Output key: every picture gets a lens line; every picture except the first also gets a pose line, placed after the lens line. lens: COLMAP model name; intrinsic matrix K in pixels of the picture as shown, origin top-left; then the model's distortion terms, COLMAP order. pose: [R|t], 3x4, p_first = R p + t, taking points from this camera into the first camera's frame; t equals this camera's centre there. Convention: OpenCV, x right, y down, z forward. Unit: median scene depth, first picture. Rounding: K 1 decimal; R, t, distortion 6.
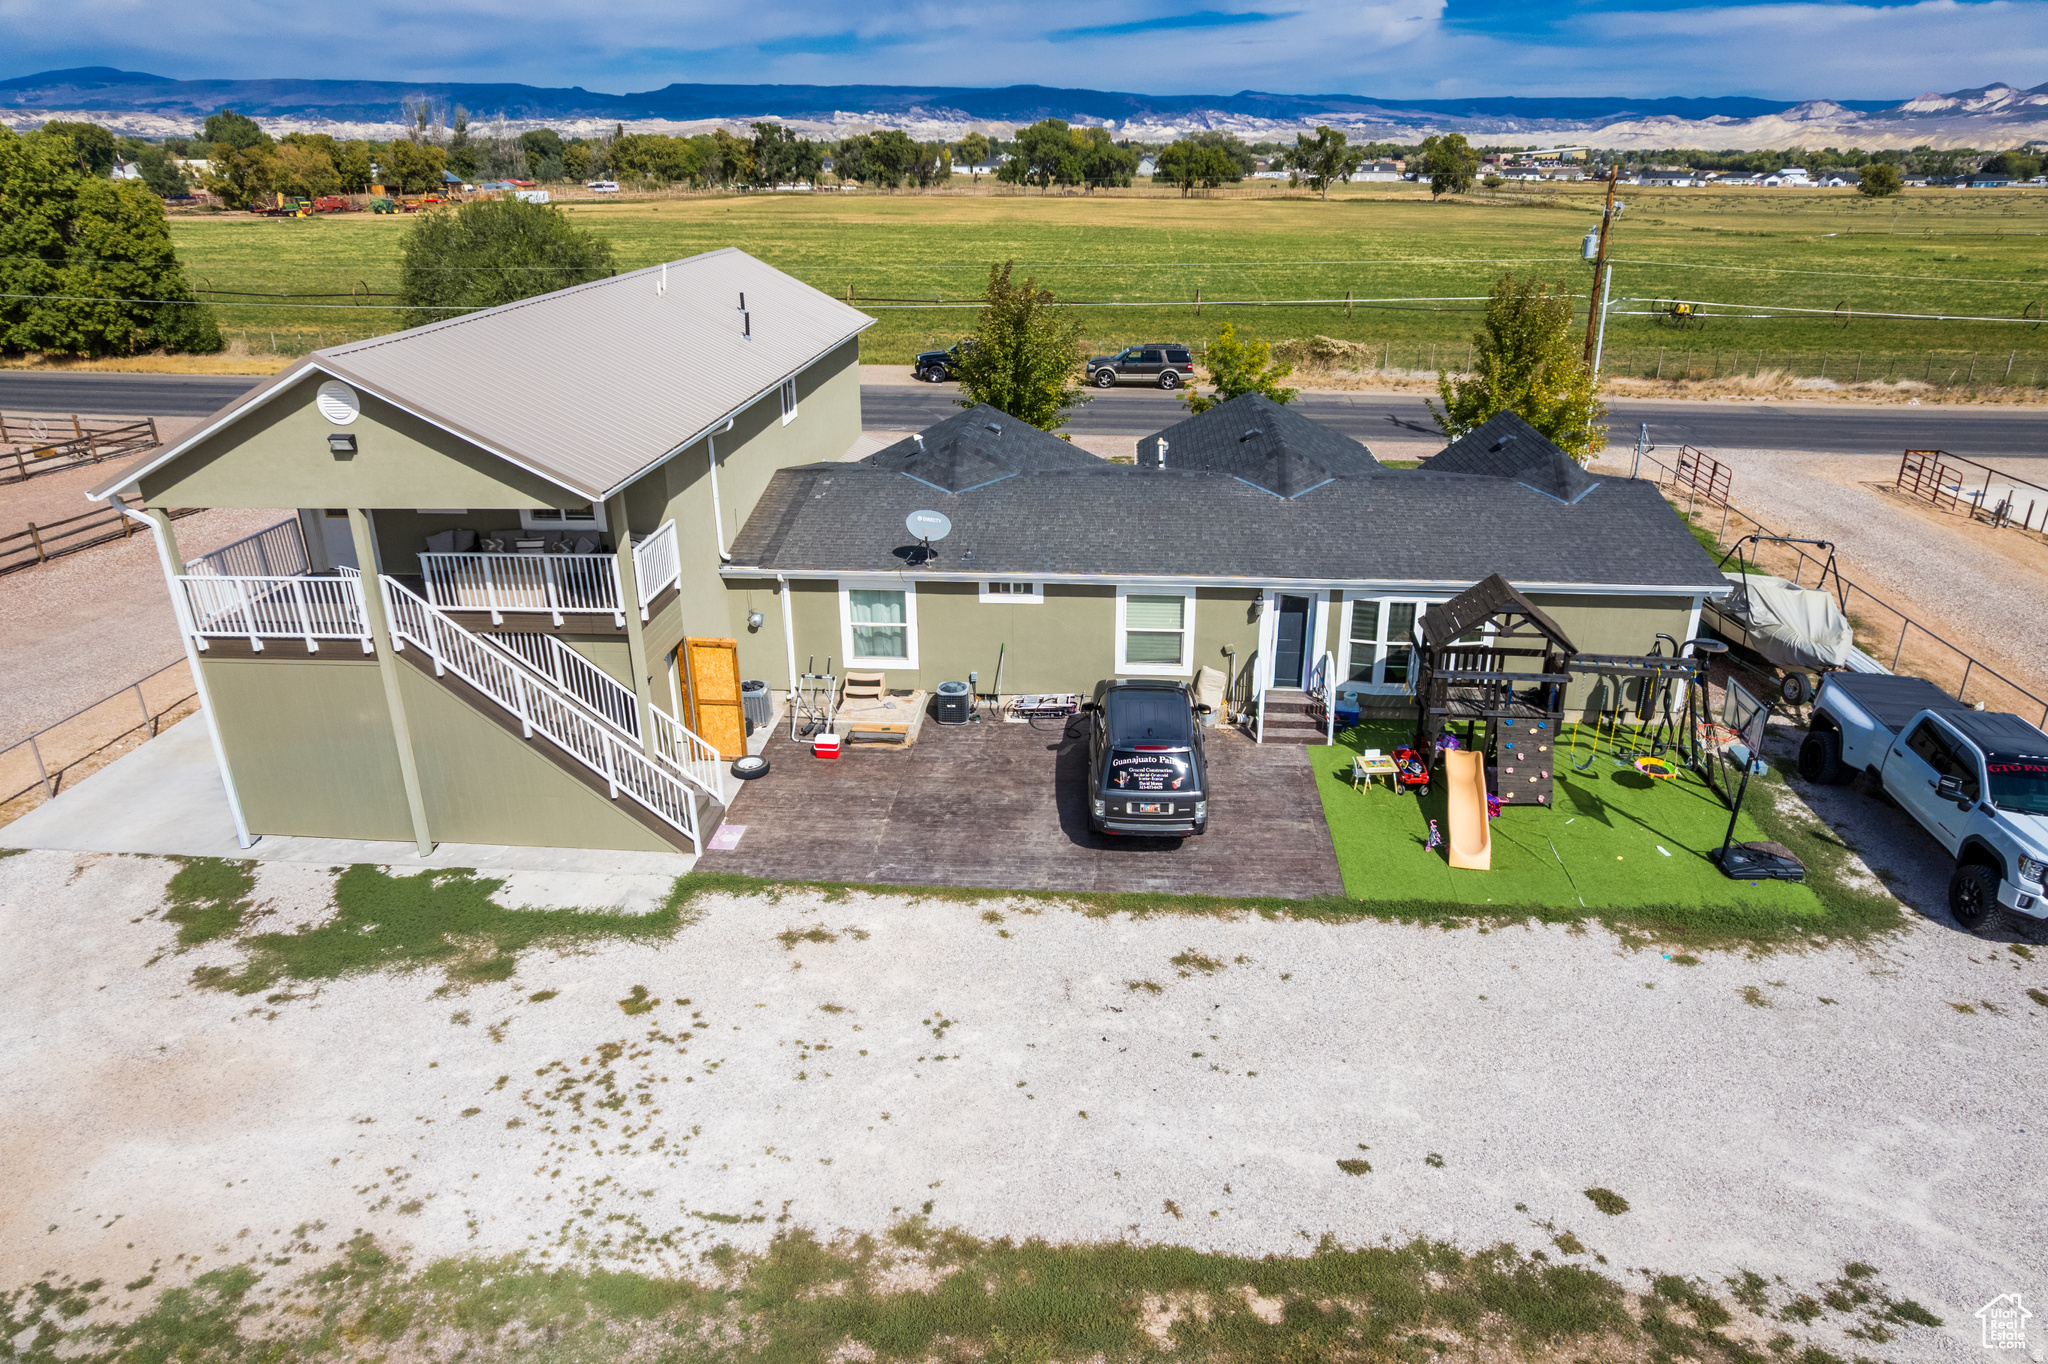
lens RADIAL K [[1311.2, 0, 1030.9], [0, 1311.2, 688.7], [0, 0, 1]] dist [-0.075095, 0.069786]
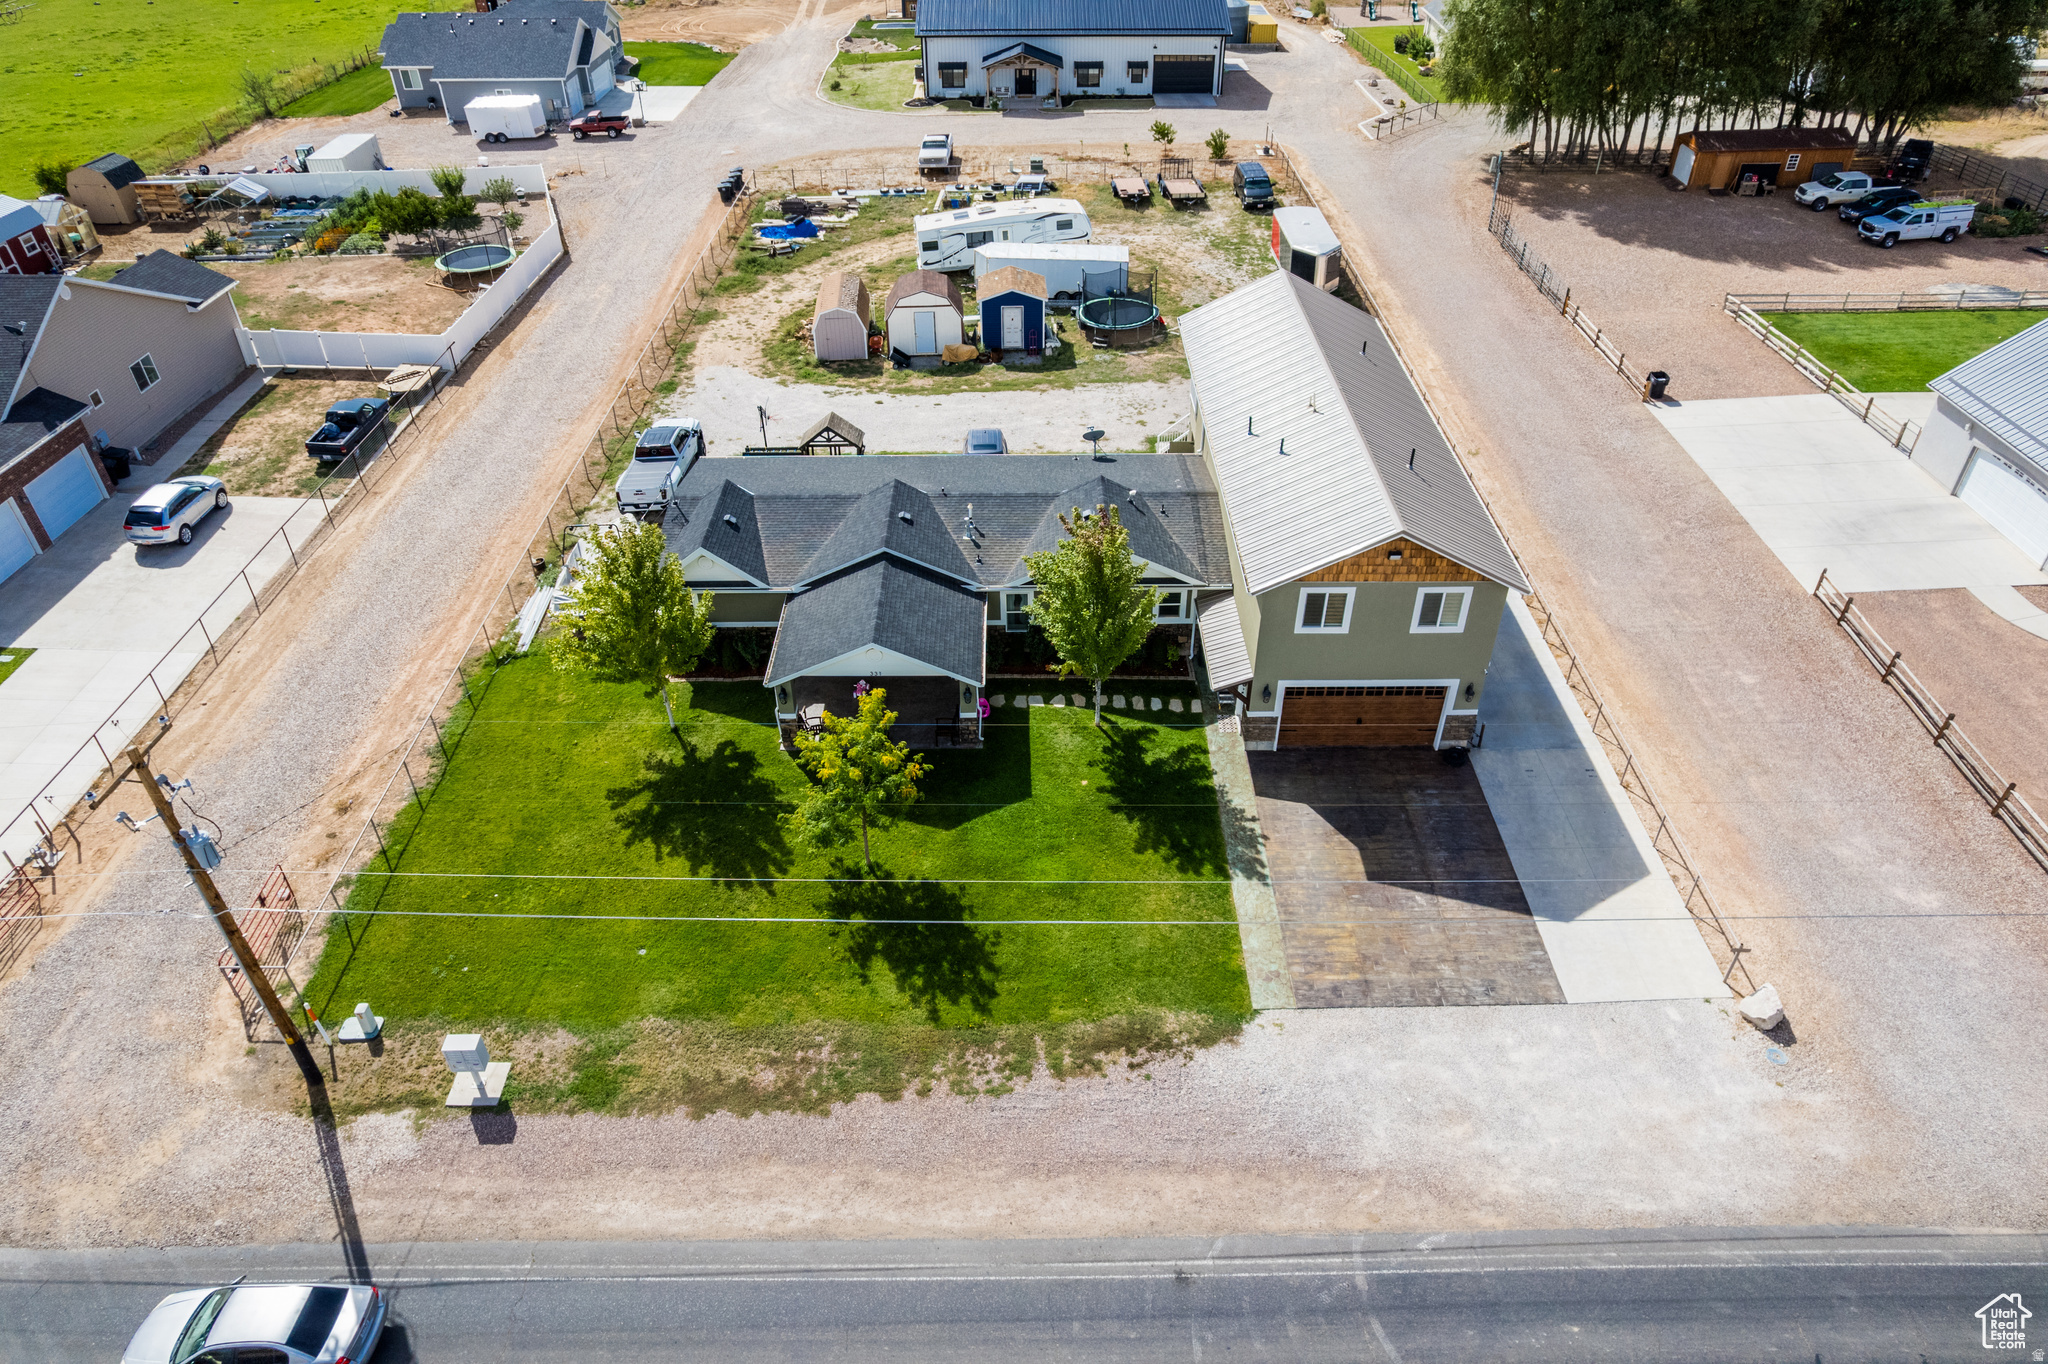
lens RADIAL K [[1311.2, 0, 1029.0], [0, 1311.2, 685.2], [0, 0, 1]] dist [-0.075095, 0.069786]
pose [[-0.996191, 0.061539, -0.061773, 0.185433], [-0.022402, 0.504028, 0.863396, -1.852845], [0.084268, 0.861492, -0.500730, 2.608566]]
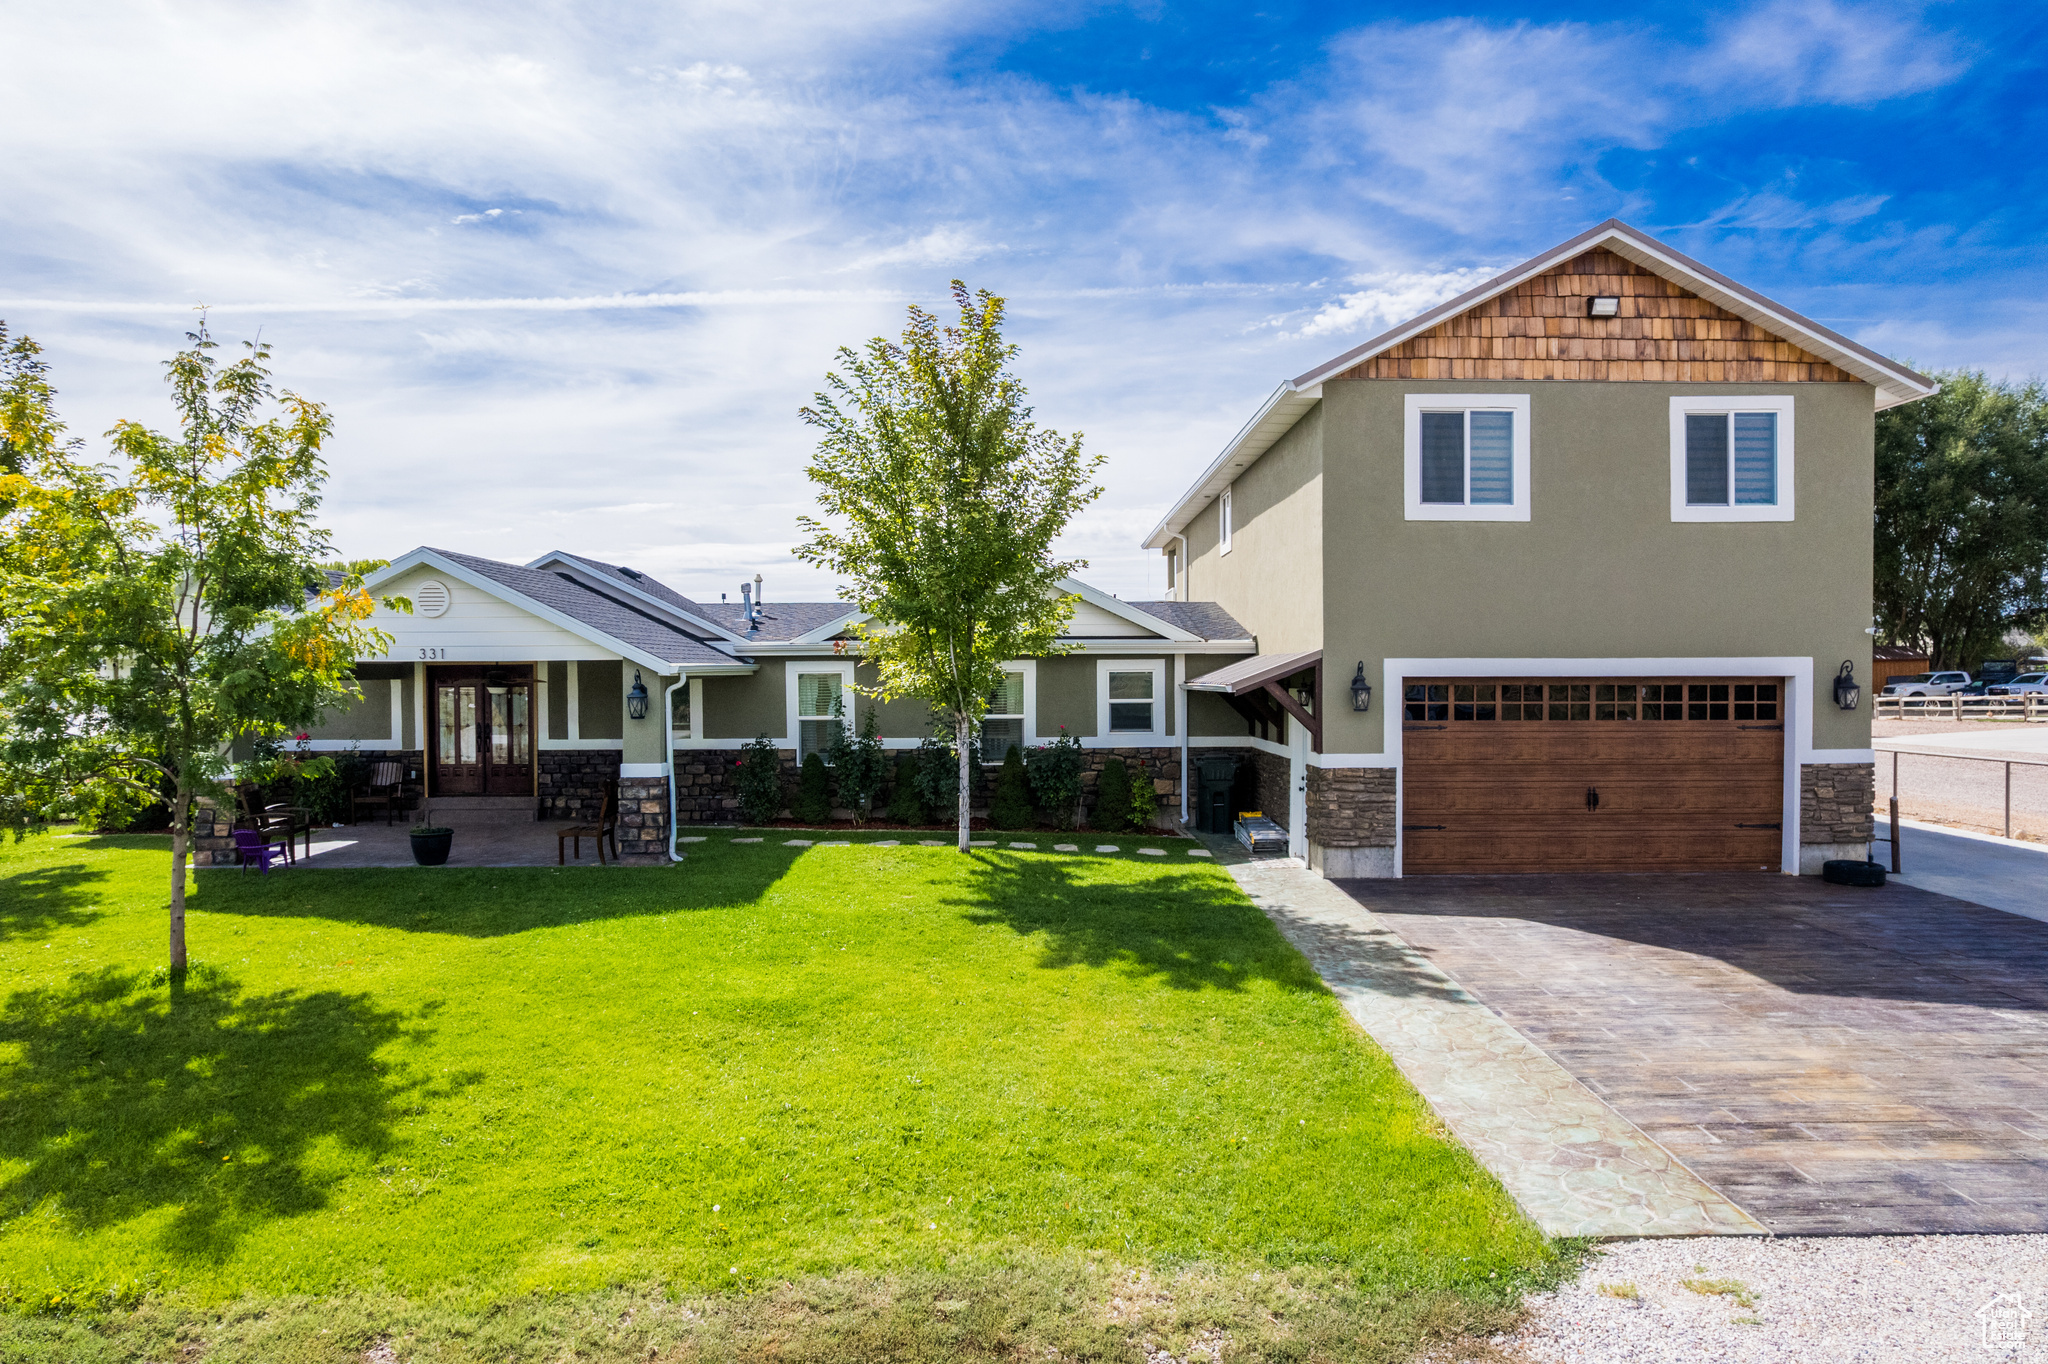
lens RADIAL K [[1311.2, 0, 1028.9], [0, 1311.2, 677.7], [0, 0, 1]] dist [-0.075095, 0.069786]
pose [[-0.996512, 0.006724, -0.083179, 0.000808], [-0.026210, 0.921091, 0.388463, -0.607713], [0.079228, 0.389288, -0.917702, 2.410458]]
